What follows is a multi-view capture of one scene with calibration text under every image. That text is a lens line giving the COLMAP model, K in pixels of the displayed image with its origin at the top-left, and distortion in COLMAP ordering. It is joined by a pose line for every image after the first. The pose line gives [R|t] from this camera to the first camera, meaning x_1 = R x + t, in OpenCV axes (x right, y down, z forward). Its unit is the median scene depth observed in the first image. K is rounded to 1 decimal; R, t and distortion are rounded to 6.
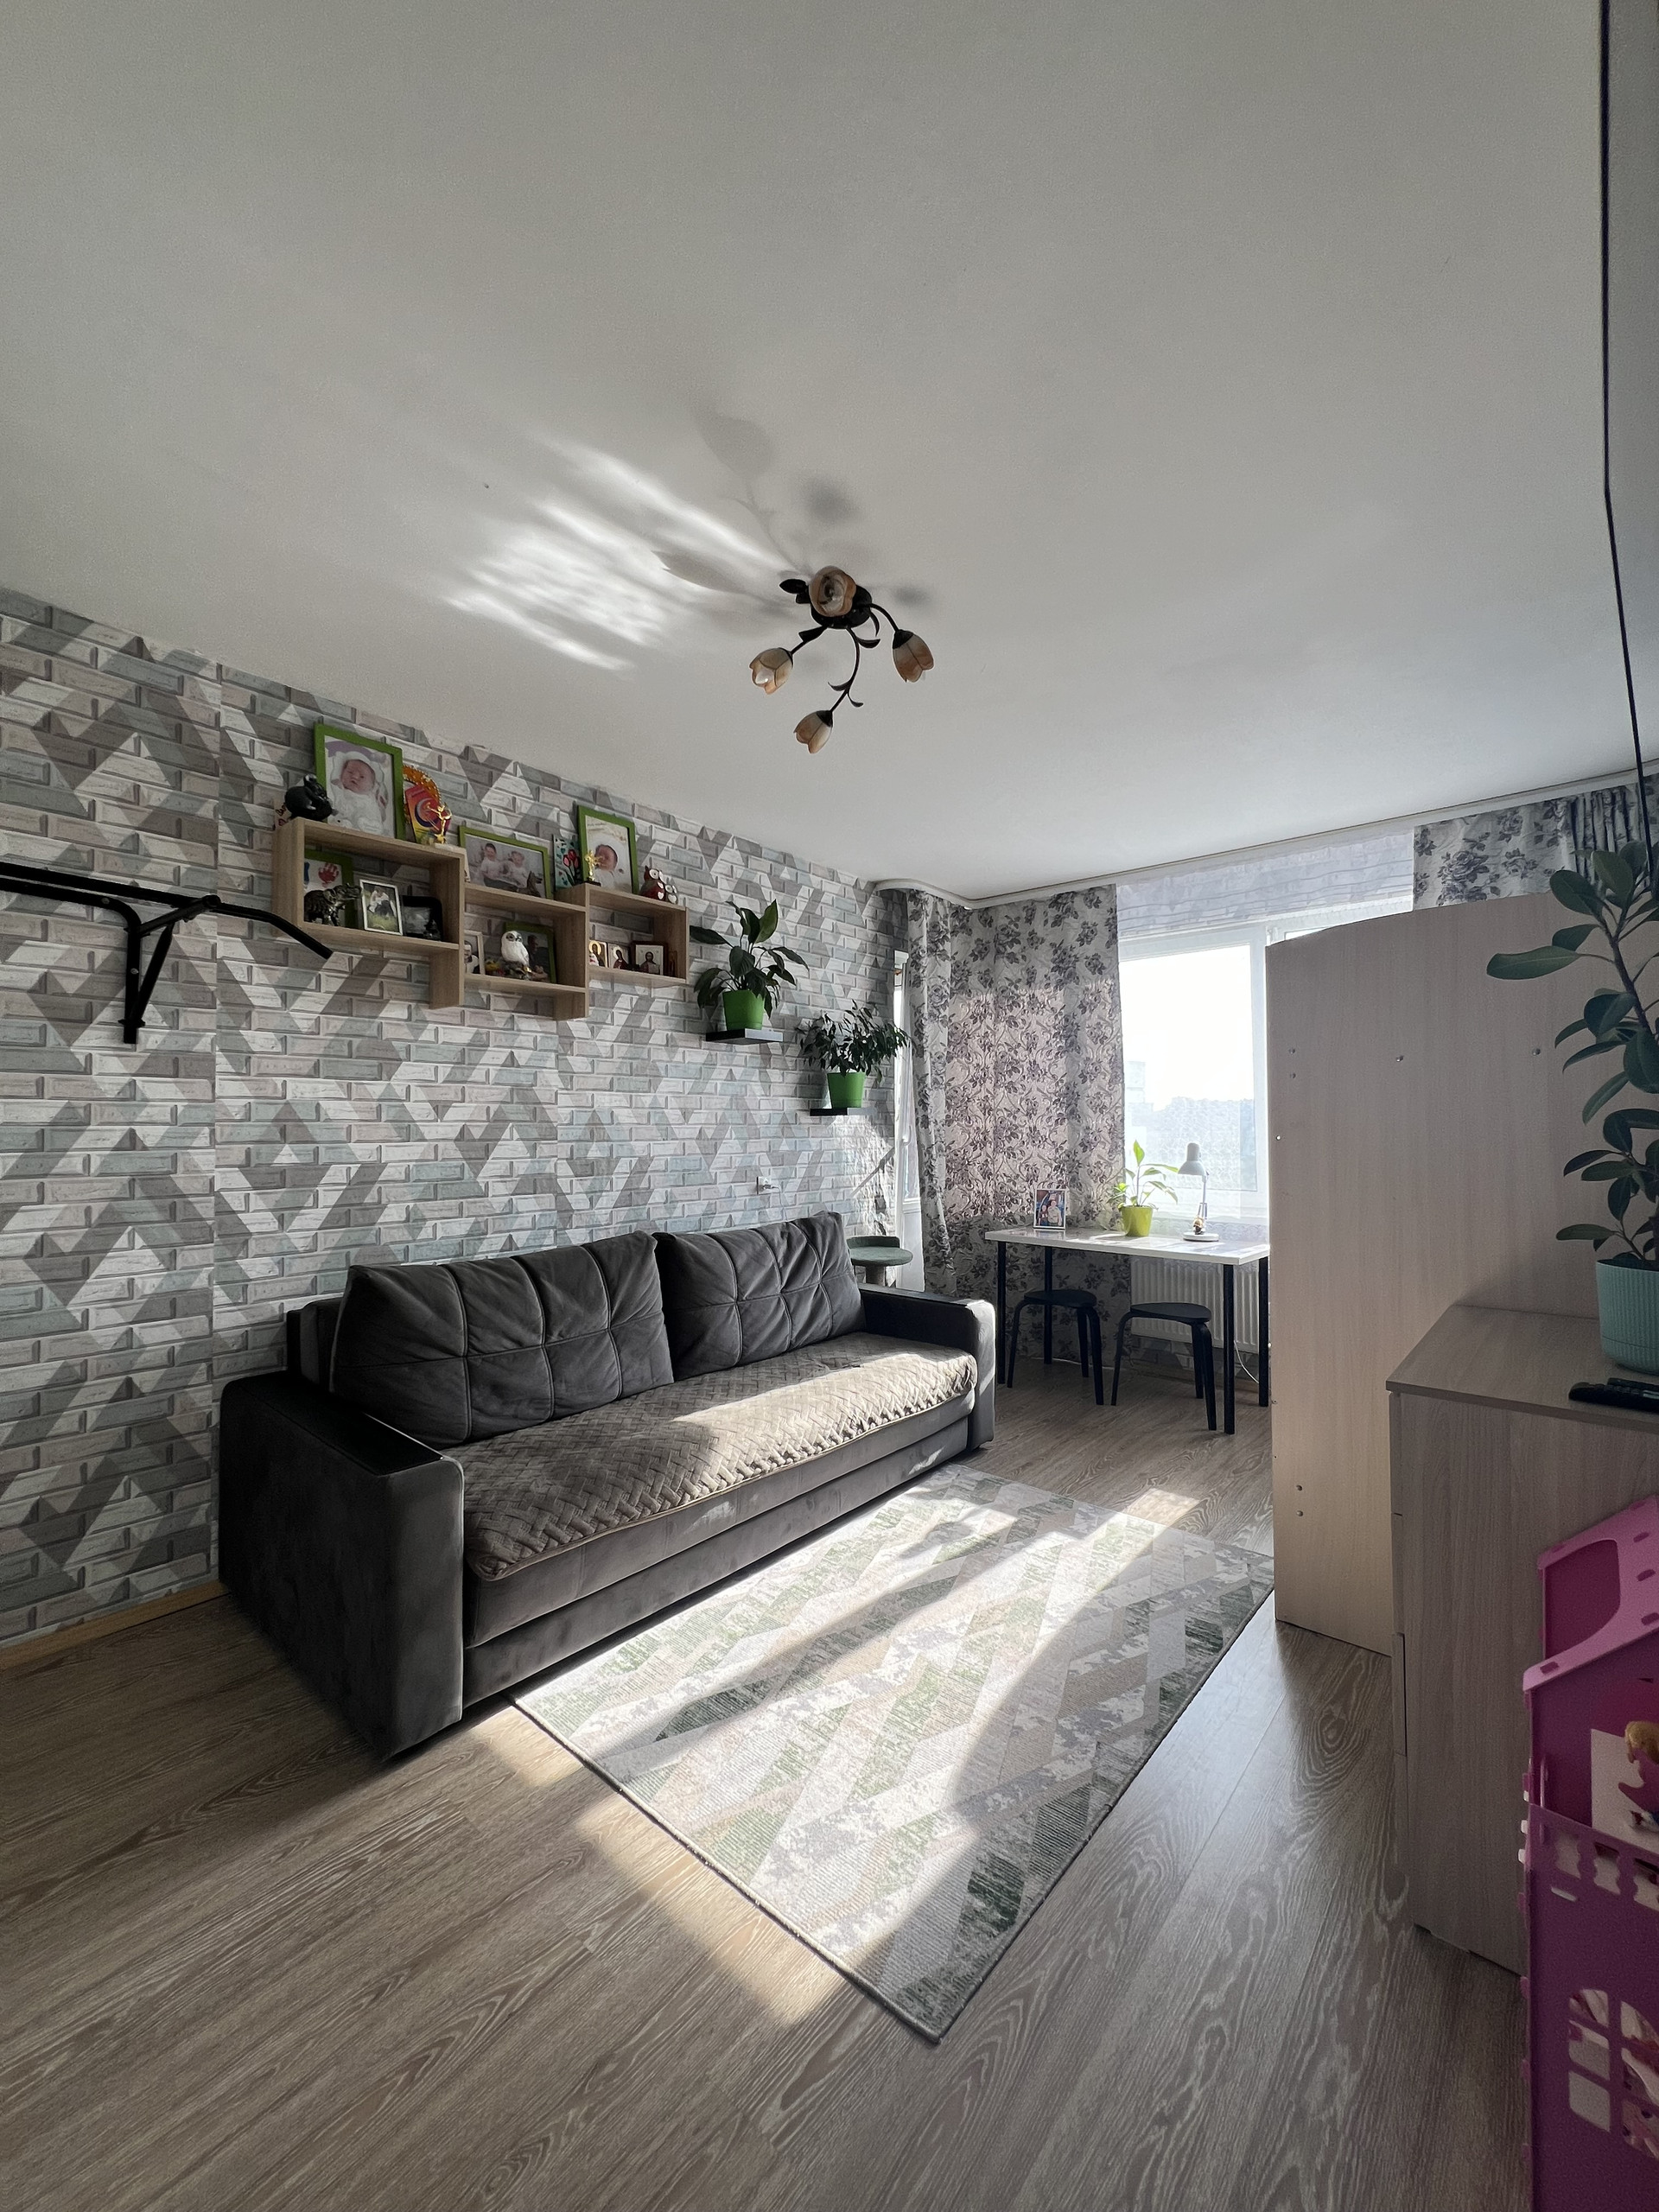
lens RADIAL K [[888.4, 0, 829.8], [0, 888.4, 1124.2], [0, 0, 1]] dist [-0.009932, 0.003135]
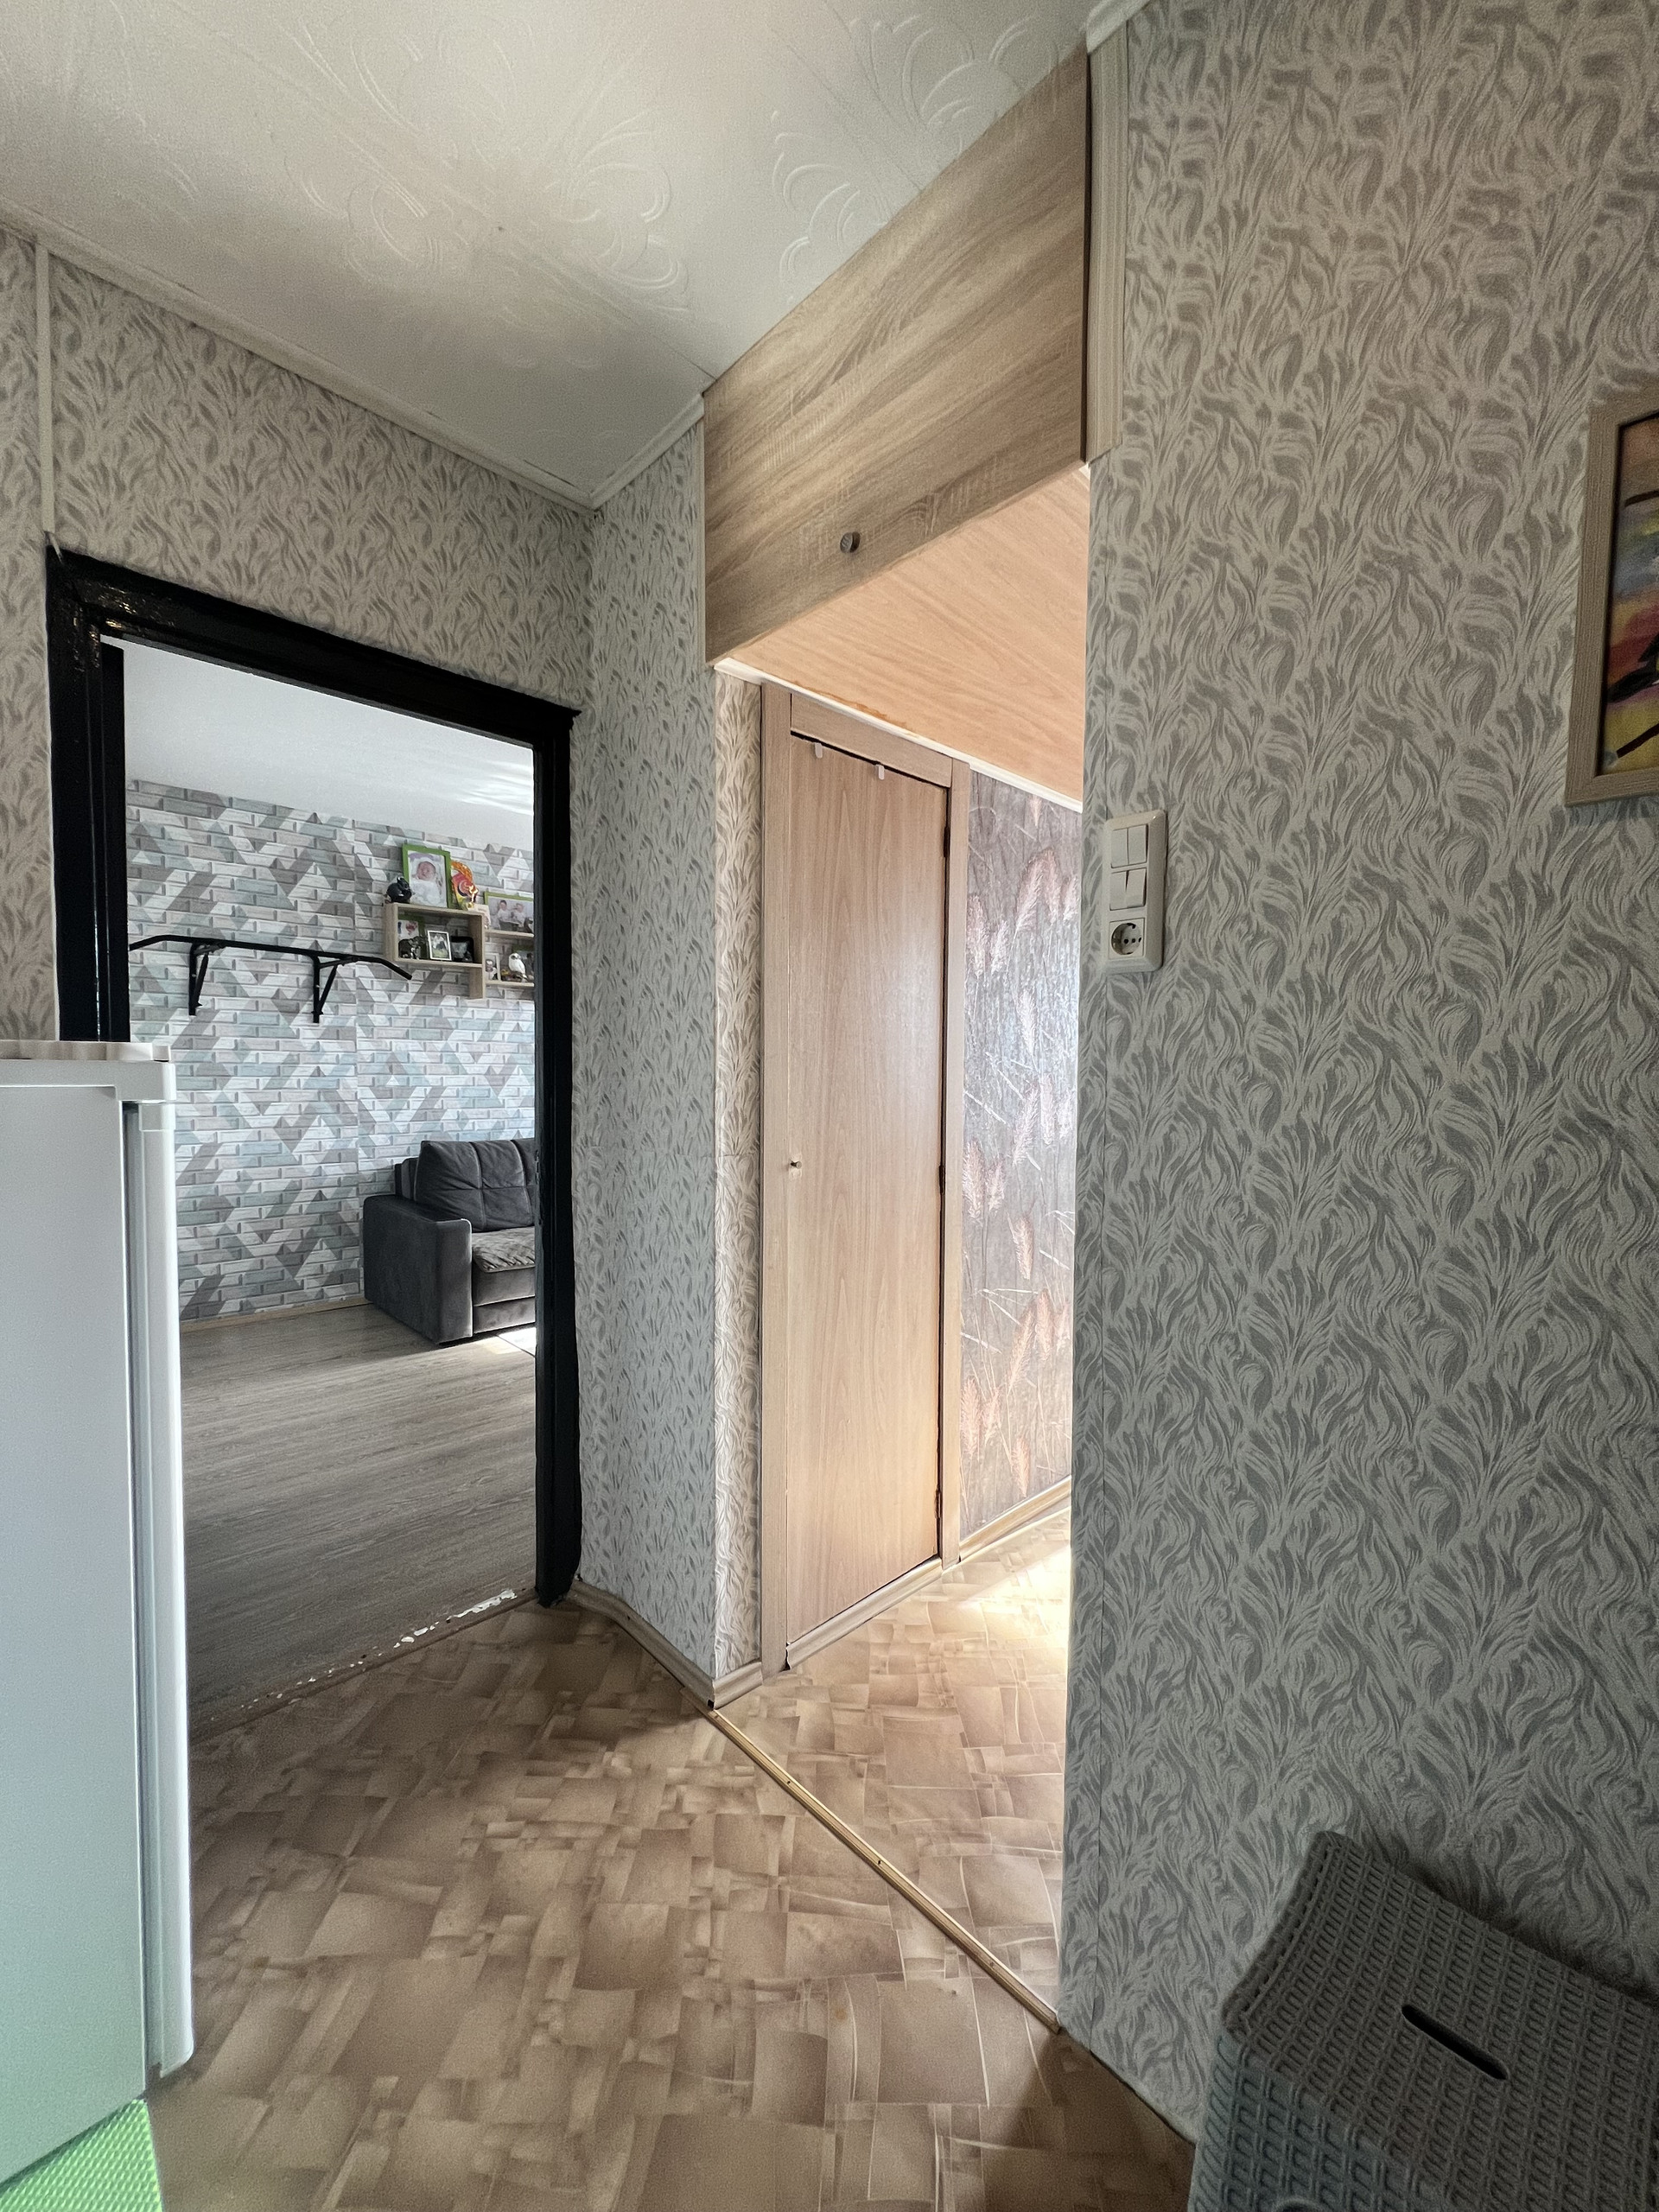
lens RADIAL K [[888.4, 0, 825.7], [0, 888.4, 1125.6], [0, 0, 1]] dist [-0.009932, 0.003135]
pose [[0.994016, 0.017061, -0.107895, 0.473629], [-0.009965, 0.997772, 0.065963, -0.003491], [0.108780, -0.064493, 0.991972, -0.725423]]
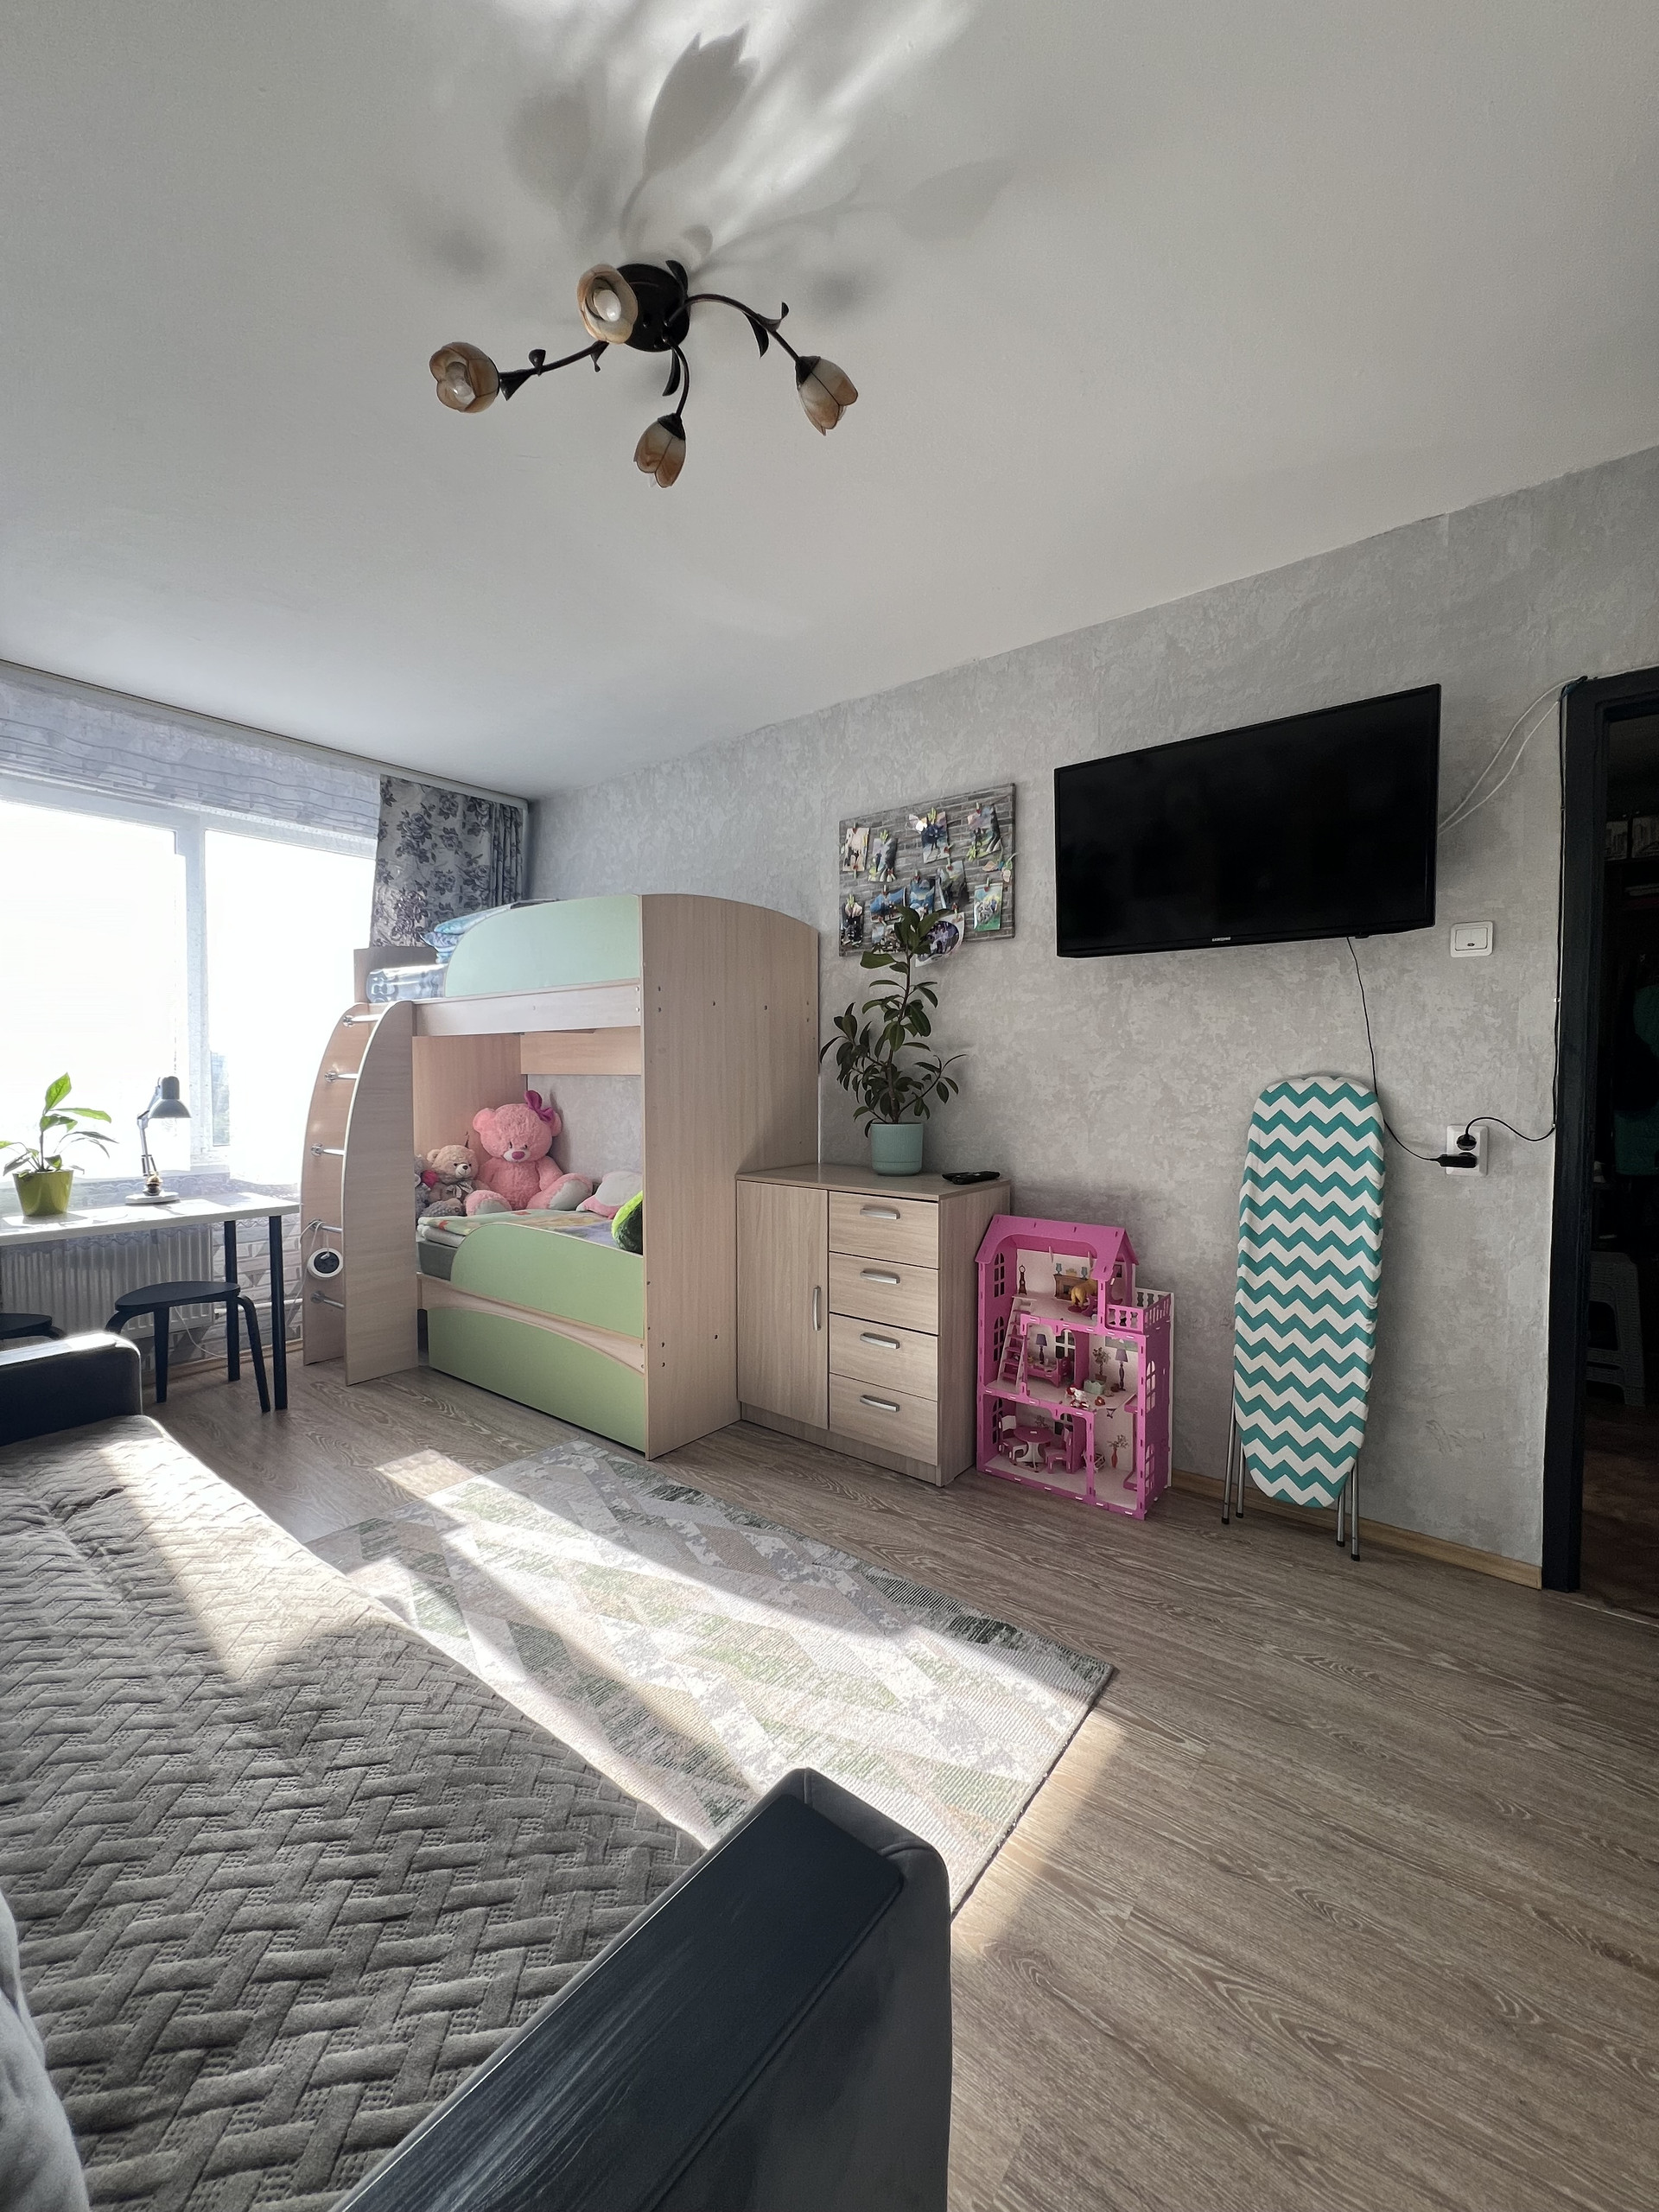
lens RADIAL K [[881.1, 0, 828.6], [0, 881.1, 1108.3], [0, 0, 1]] dist [-0.003168, 0.000516]
pose [[-0.049112, -0.037664, 0.998083, -0.579692], [-0.002296, 0.999290, 0.037597, 0.028774], [-0.998791, -0.000445, -0.049163, 0.702525]]
